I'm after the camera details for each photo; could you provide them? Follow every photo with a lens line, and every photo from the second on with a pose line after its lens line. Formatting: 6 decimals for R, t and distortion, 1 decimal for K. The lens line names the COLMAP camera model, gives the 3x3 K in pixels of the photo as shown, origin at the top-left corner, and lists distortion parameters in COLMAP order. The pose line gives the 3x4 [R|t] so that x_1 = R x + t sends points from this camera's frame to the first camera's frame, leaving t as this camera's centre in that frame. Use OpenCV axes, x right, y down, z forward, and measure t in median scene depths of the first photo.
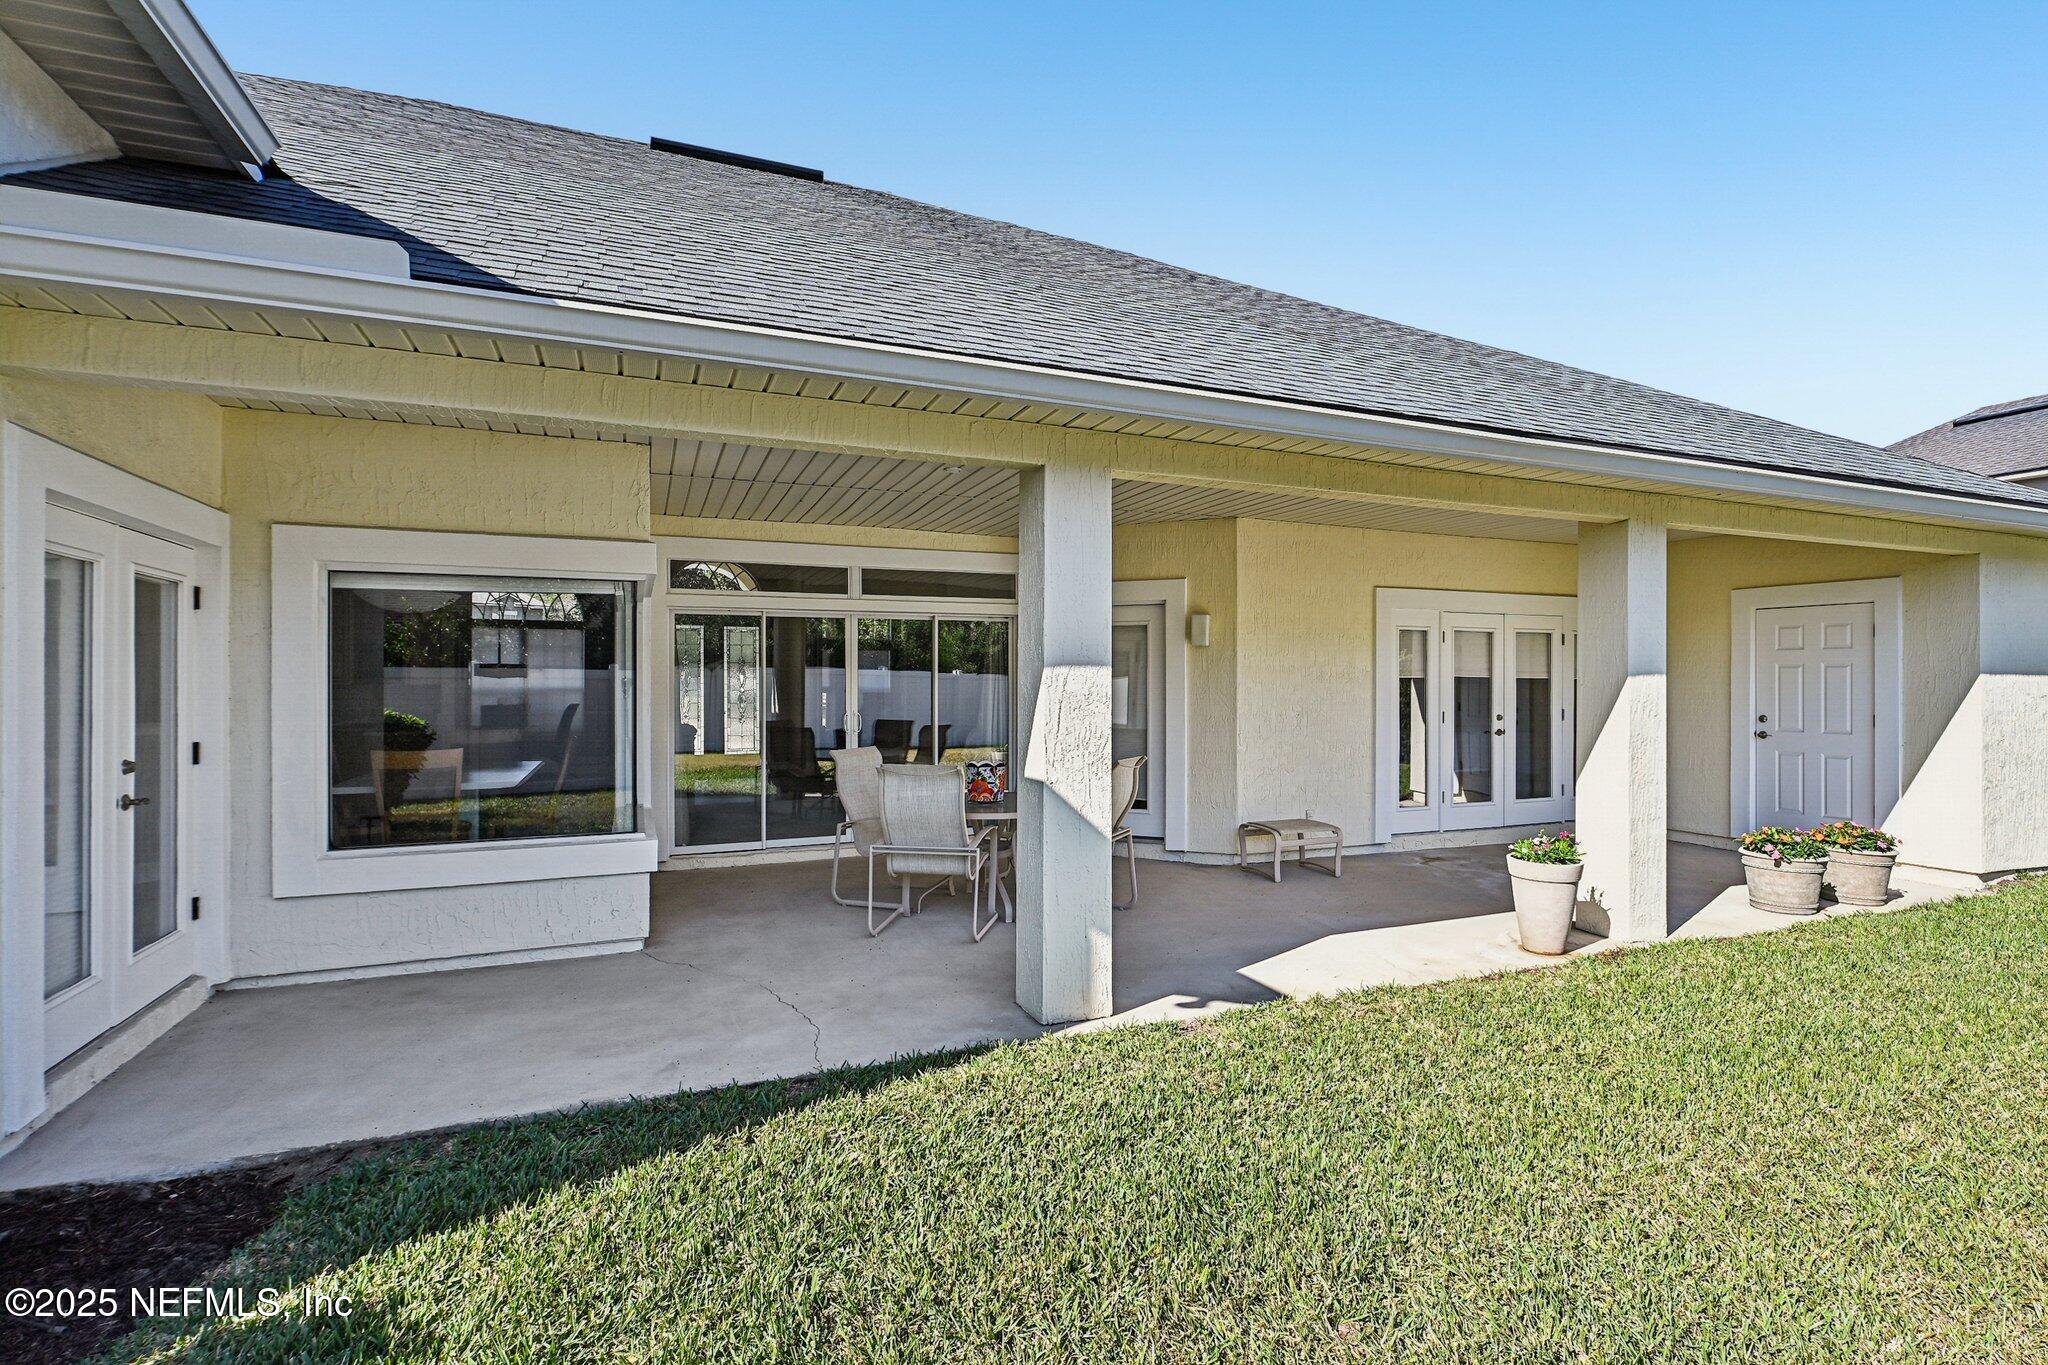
lens RADIAL K [[978.3, 0, 1039.6], [0, 978.3, 685.5], [0, 0, 1]] dist [0.004621, 0.000236]
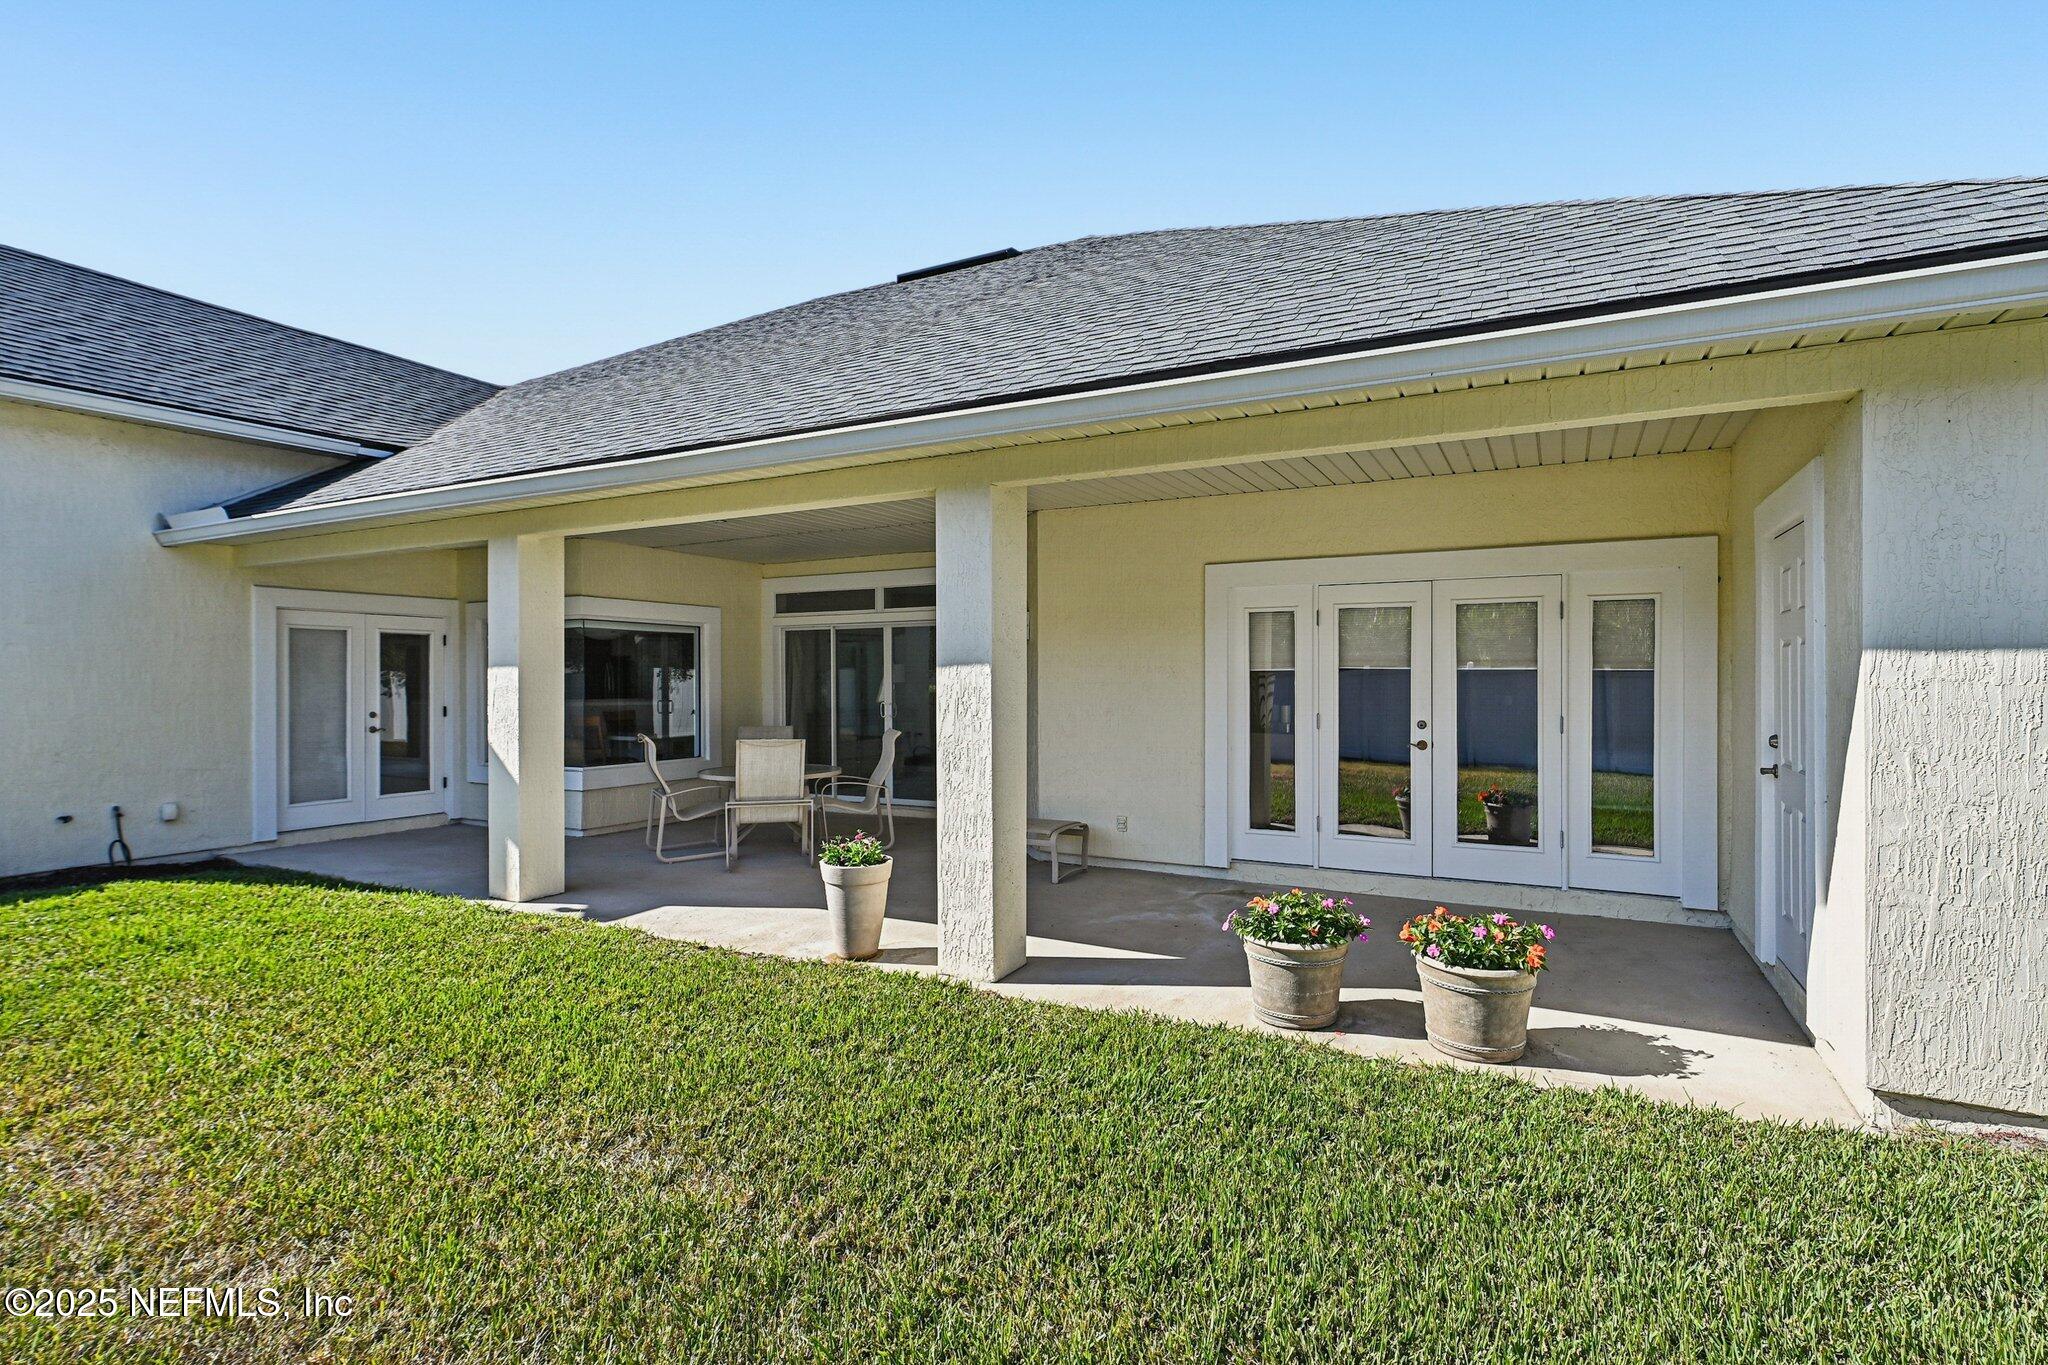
lens RADIAL K [[978.3, 0, 1036.9], [0, 978.3, 678.6], [0, 0, 1]] dist [0.004621, 0.000236]
pose [[0.635628, -0.003521, -0.771988, 0.926185], [-0.000960, 0.999985, -0.005351, 0.003449], [0.771995, 0.004142, 0.635615, 0.354743]]
